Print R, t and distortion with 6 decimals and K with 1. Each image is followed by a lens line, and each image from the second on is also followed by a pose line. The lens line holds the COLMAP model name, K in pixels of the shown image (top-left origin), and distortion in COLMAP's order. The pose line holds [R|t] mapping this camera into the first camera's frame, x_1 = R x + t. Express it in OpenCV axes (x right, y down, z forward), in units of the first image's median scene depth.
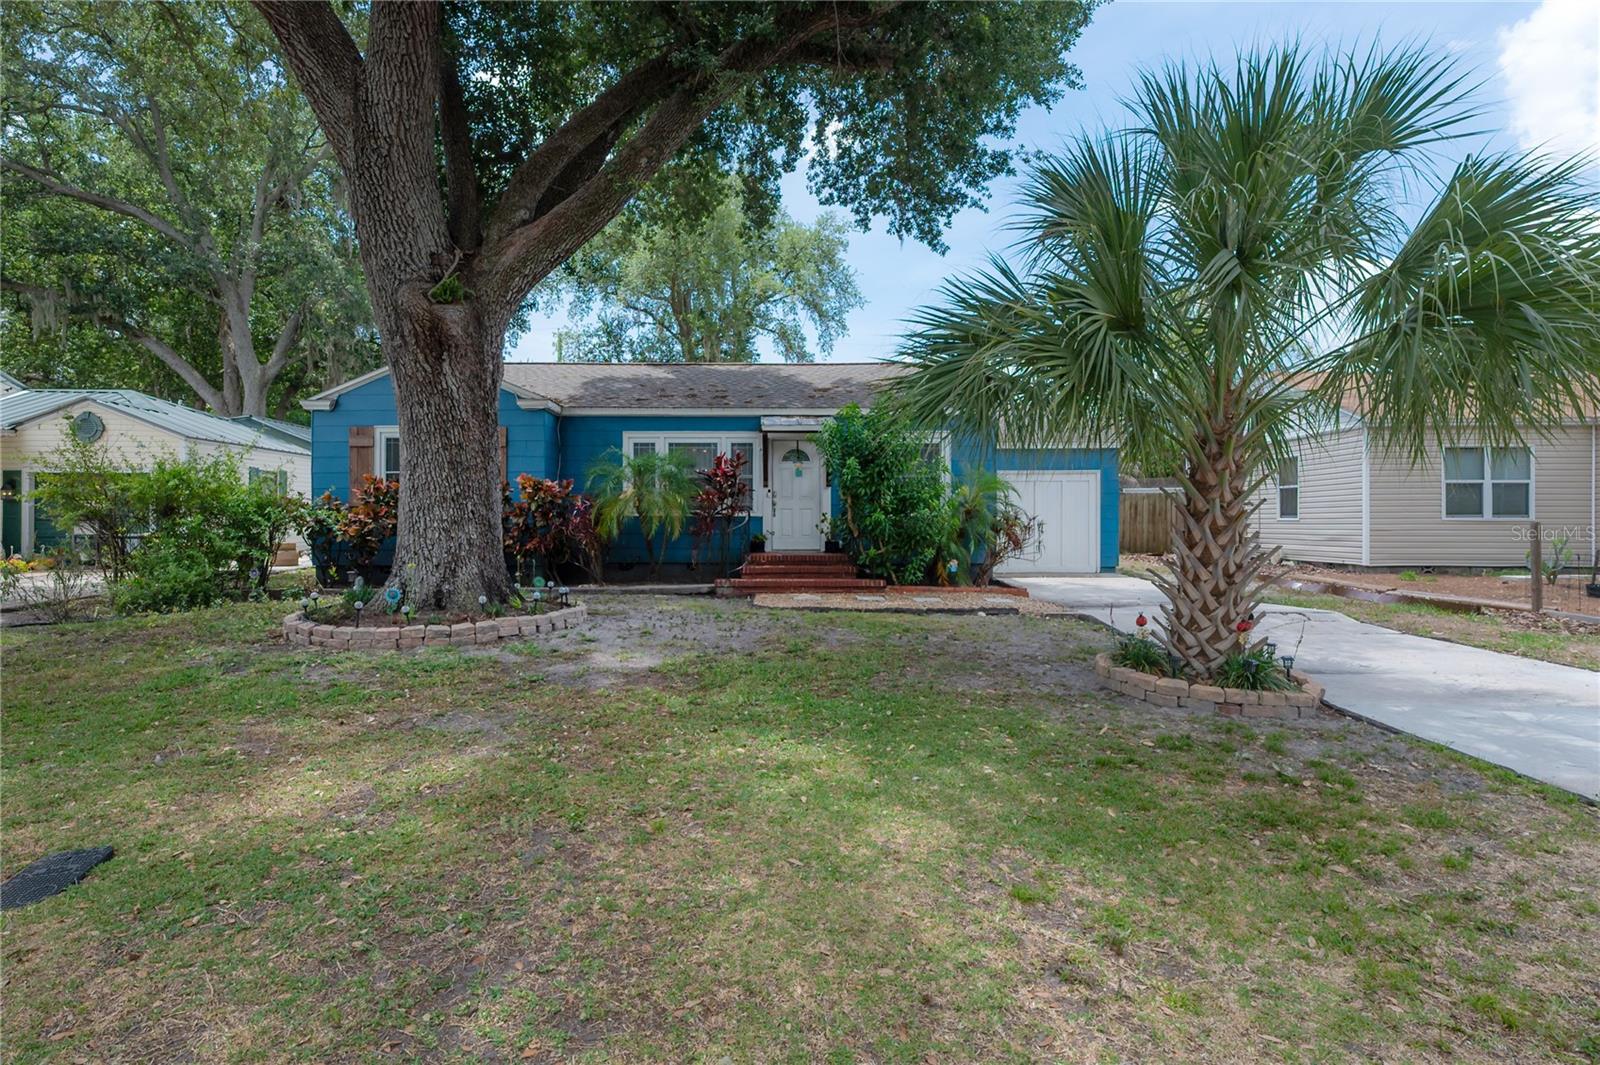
lens RADIAL K [[835.6, 0, 786.5], [0, 835.6, 519.7], [0, 0, 1]] dist [-0.005514, 0.000364]
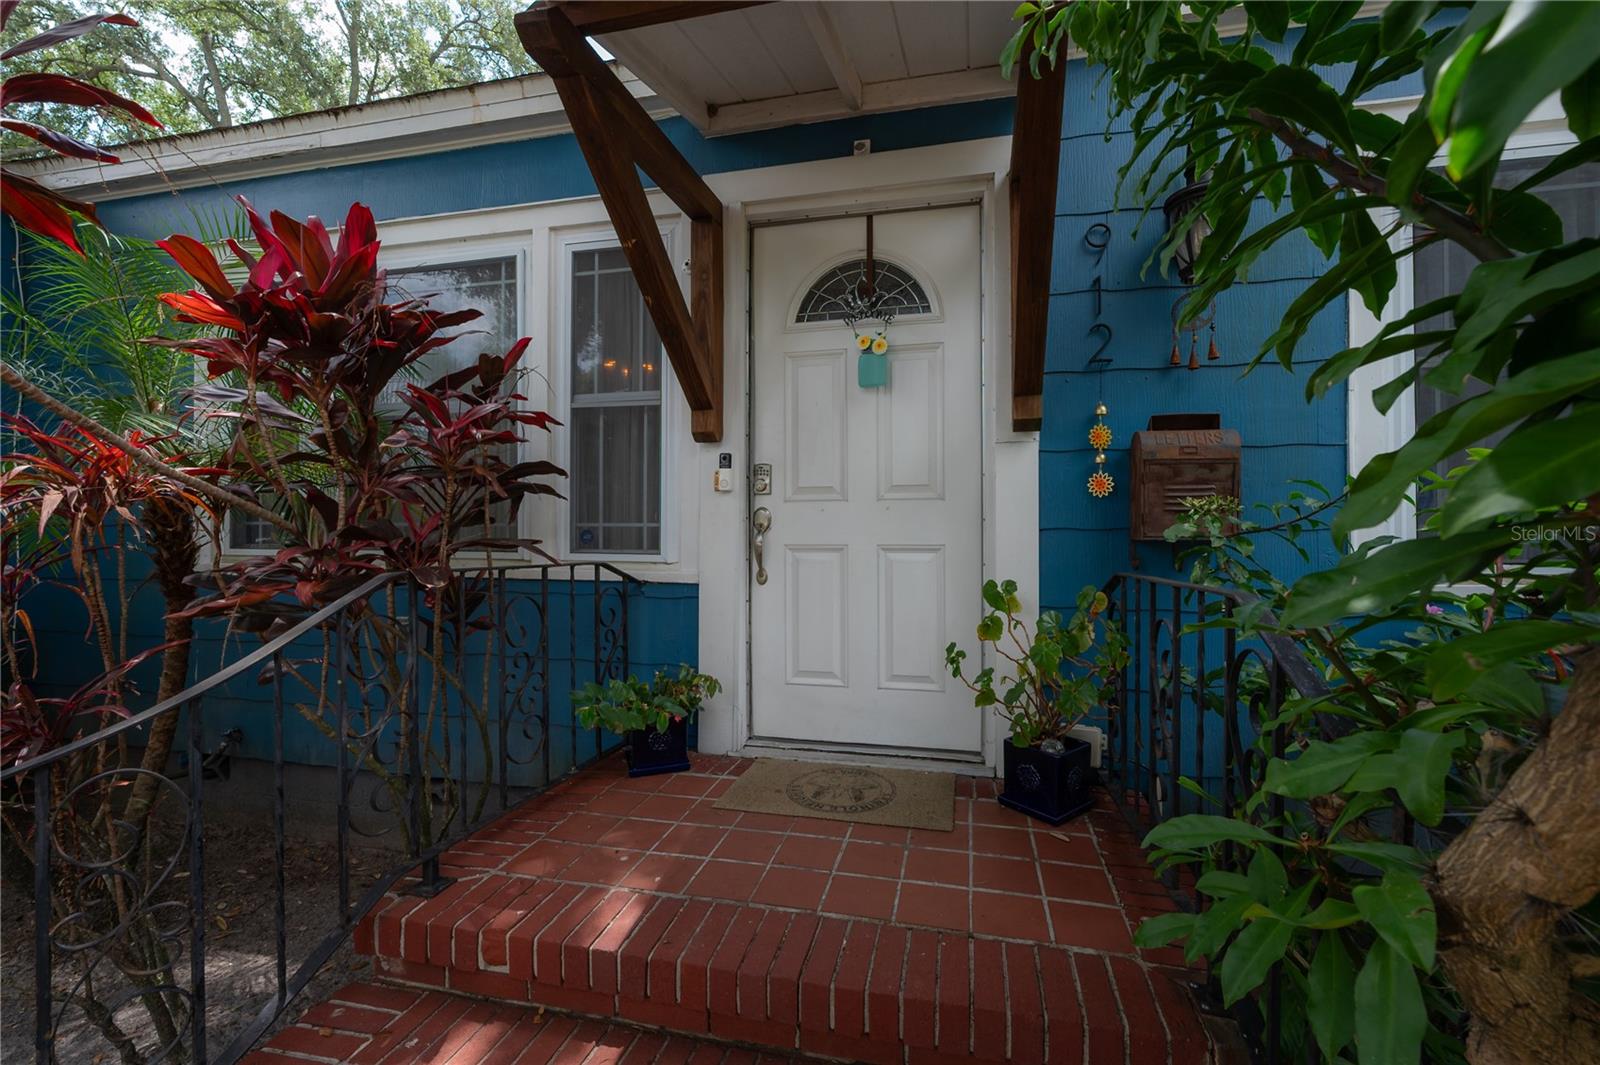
lens RADIAL K [[666.1, 0, 824.6], [0, 666.1, 525.3], [0, 0, 1]] dist [-0.014160, 0.000139]
pose [[0.974097, 0.002061, -0.226123, 0.042999], [-0.004112, 0.999955, -0.008598, -0.018330], [0.226095, 0.009305, 0.974061, 0.903921]]
